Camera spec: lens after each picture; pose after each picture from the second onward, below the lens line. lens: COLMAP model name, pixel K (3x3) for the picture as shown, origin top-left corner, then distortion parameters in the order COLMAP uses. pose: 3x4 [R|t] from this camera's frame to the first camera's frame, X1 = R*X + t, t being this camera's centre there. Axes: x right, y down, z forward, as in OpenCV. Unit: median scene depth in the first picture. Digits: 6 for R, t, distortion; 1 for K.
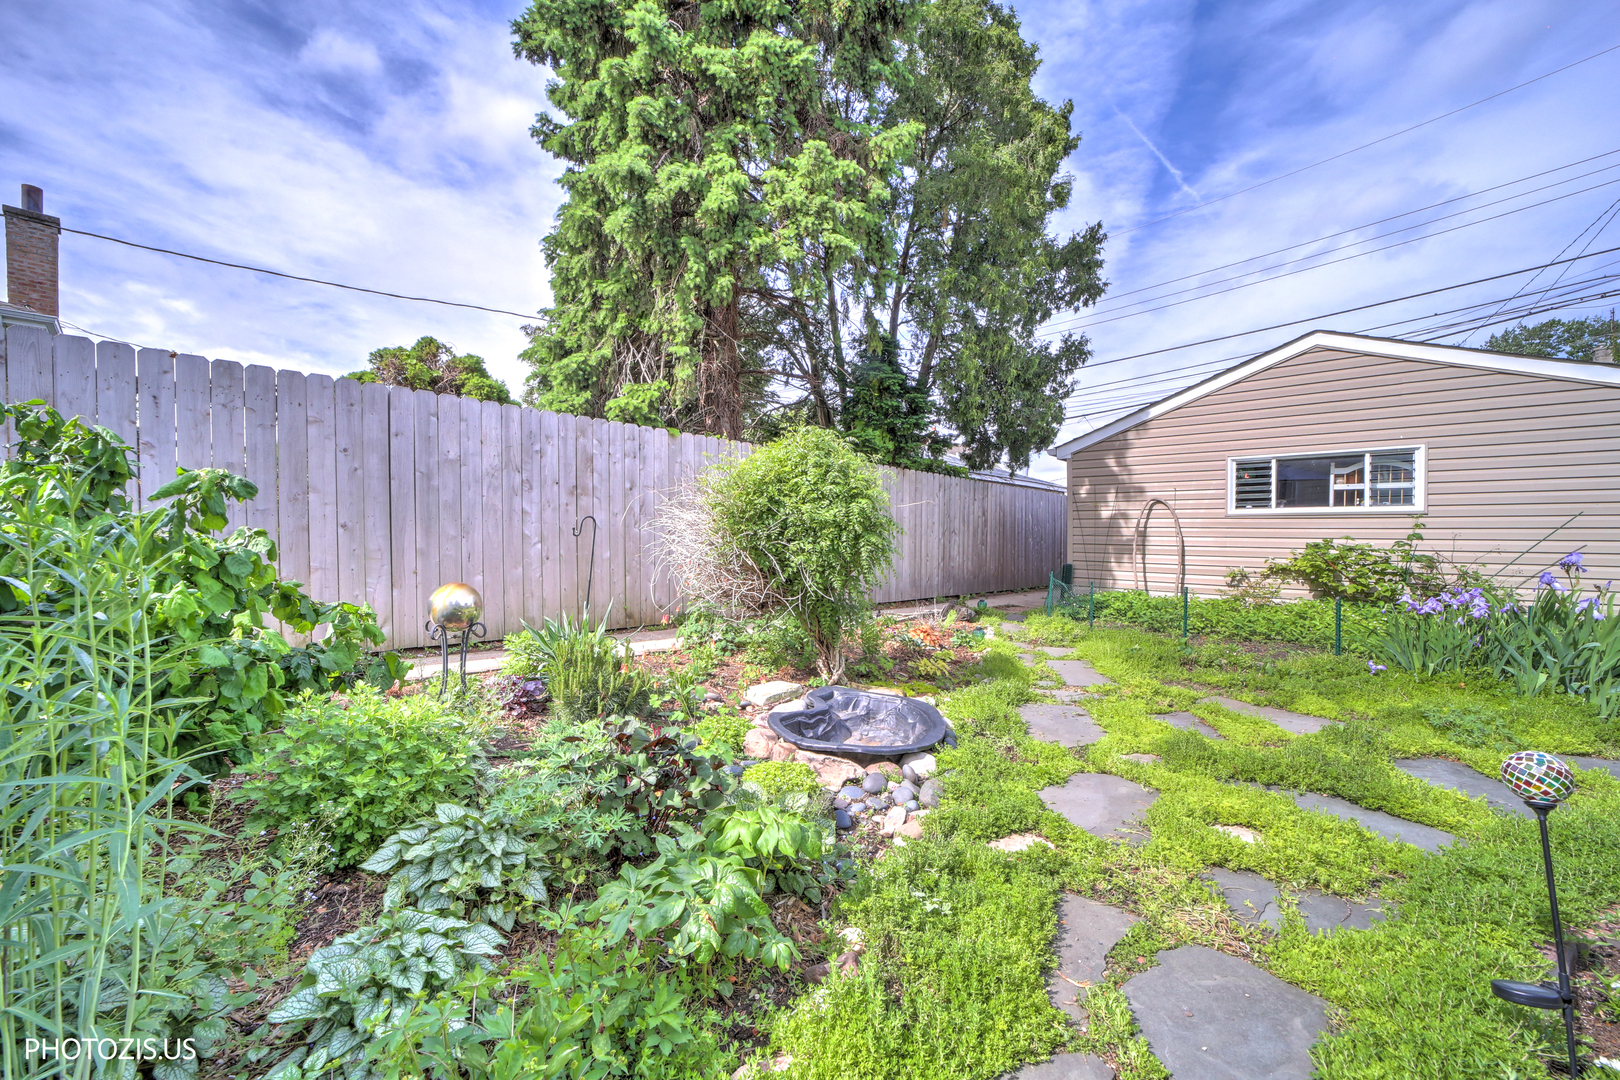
lens RADIAL K [[664.1, 0, 819.4], [0, 664.1, 543.3], [0, 0, 1]] dist [-0.009705, 0.001611]
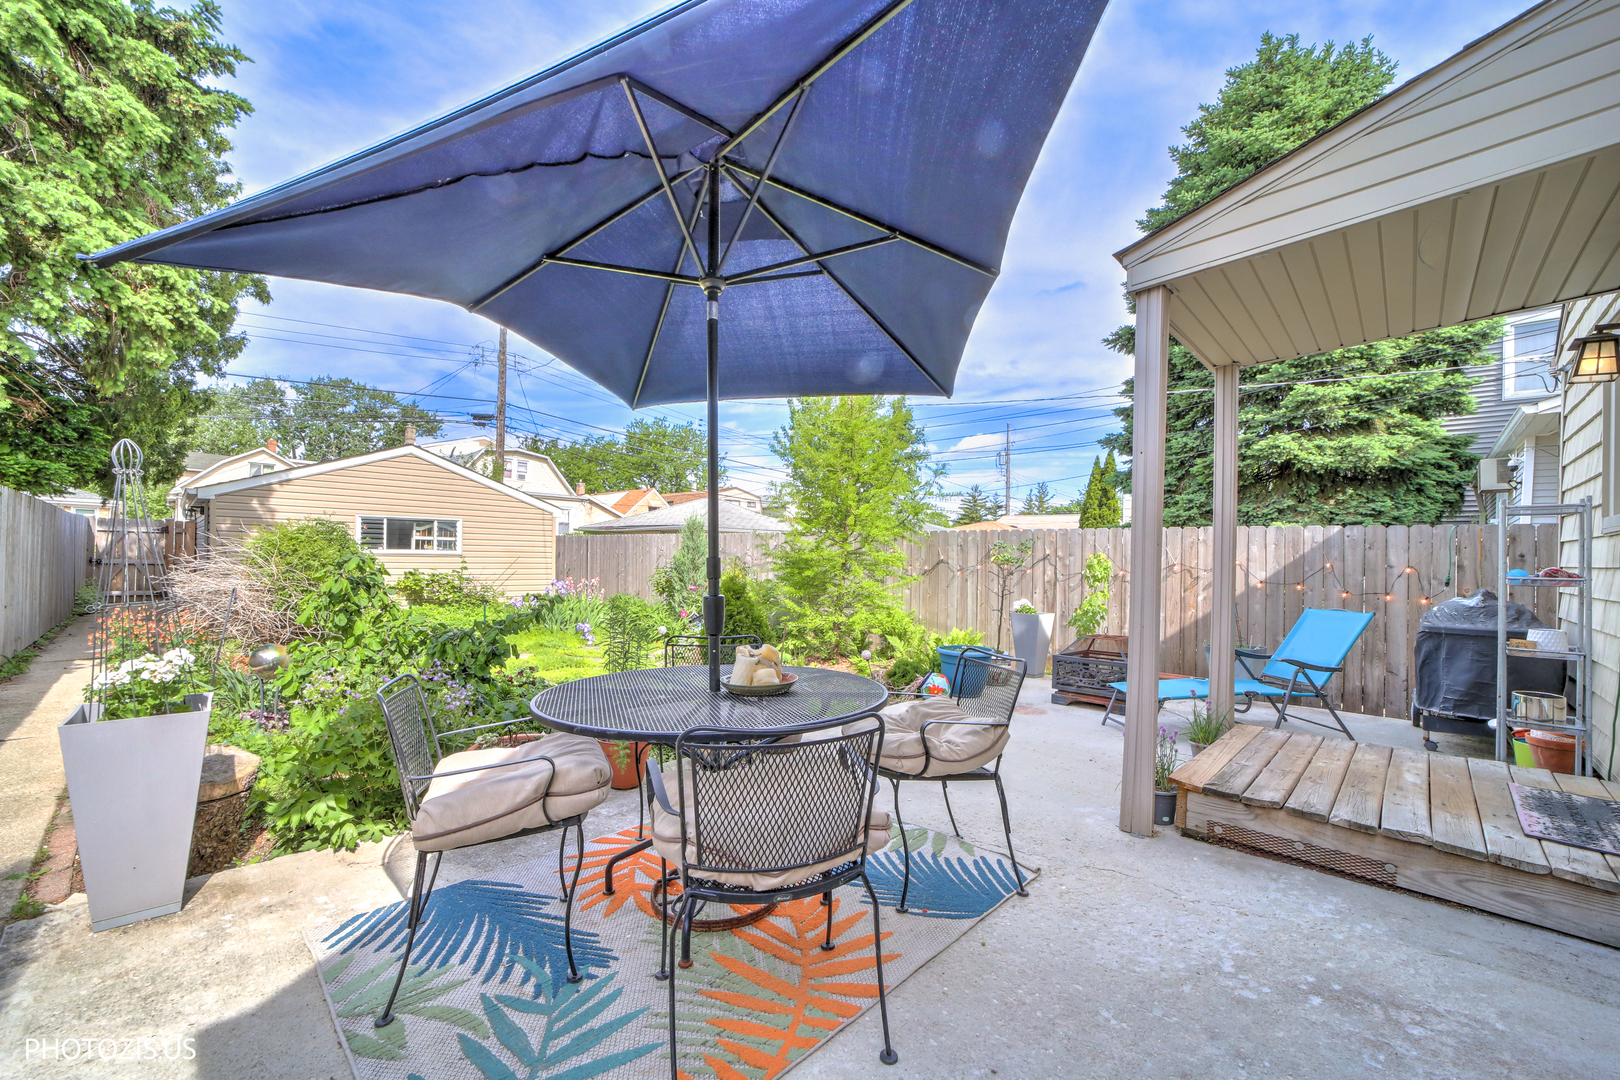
lens RADIAL K [[637.9, 0, 796.2], [0, 637.9, 554.3], [0, 0, 1]] dist [-0.013391, -0.000120]
pose [[0.082742, -0.006819, 0.996548, -0.832746], [-0.009354, 0.999927, 0.007619, -0.070622], [-0.996527, -0.009953, 0.082672, -0.114217]]
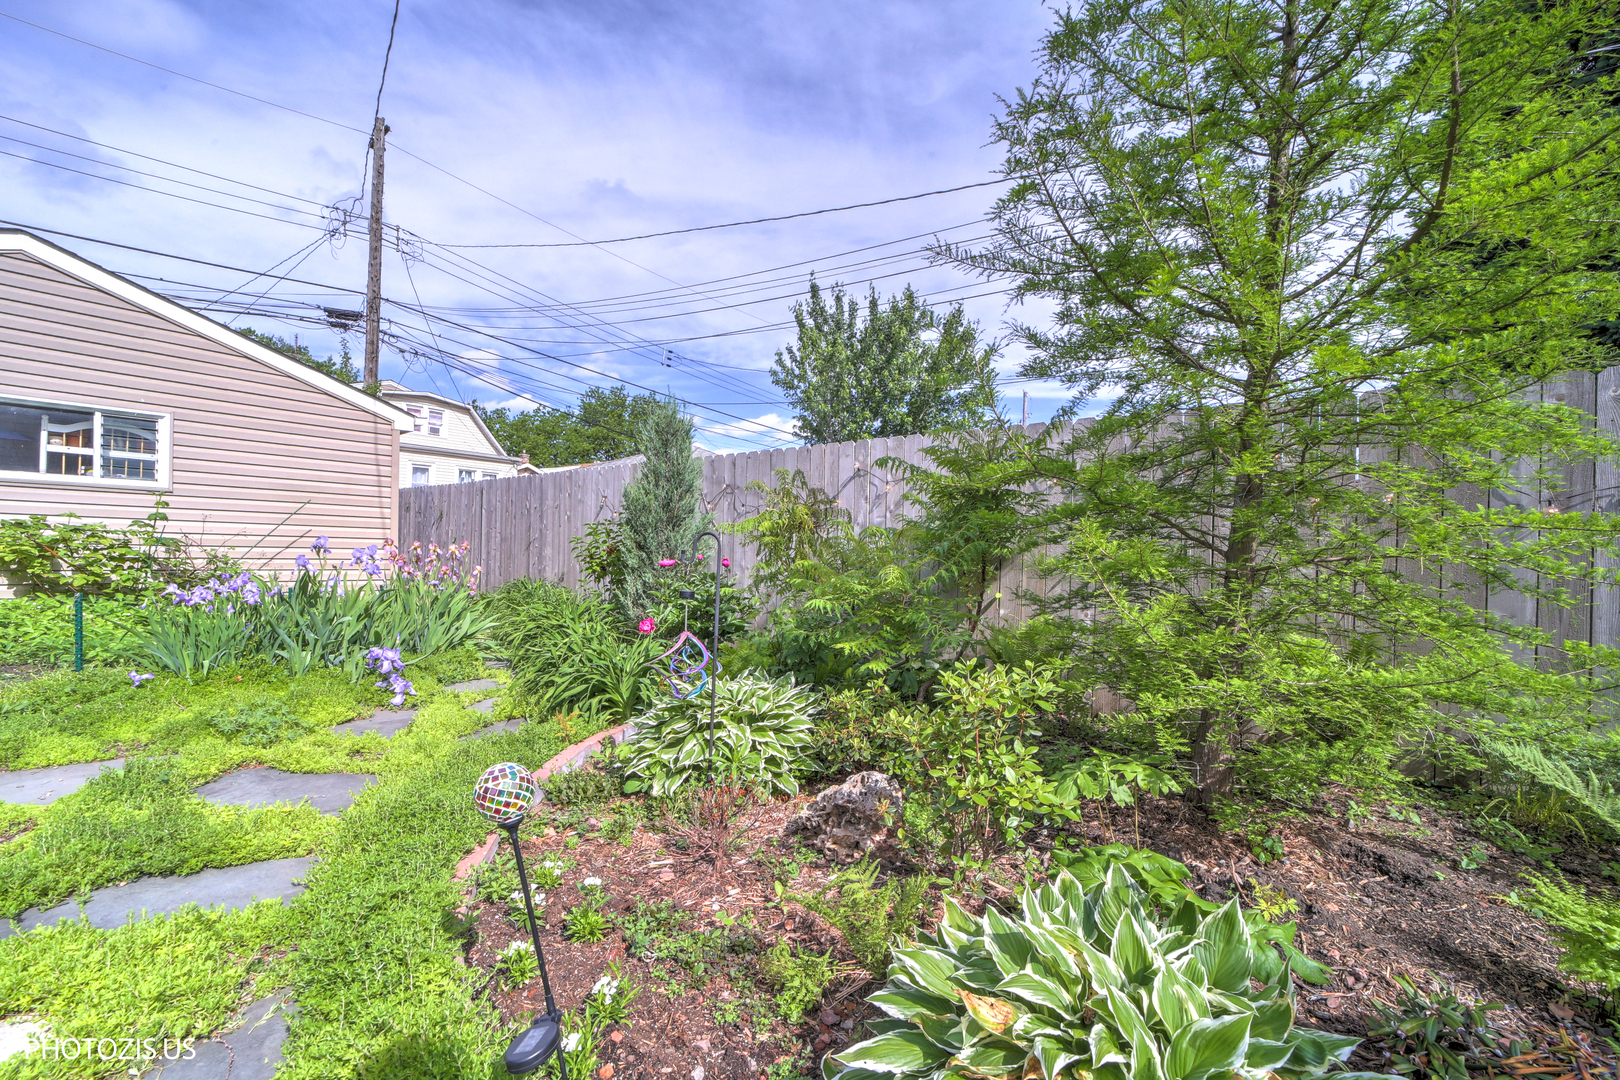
lens RADIAL K [[664.1, 0, 803.5], [0, 664.1, 555.0], [0, 0, 1]] dist [-0.009705, 0.001611]
pose [[0.022159, -0.023602, 0.999476, 0.040141], [-0.023561, 0.999431, 0.024124, -0.000420], [-0.999477, -0.024084, 0.021590, 0.117724]]
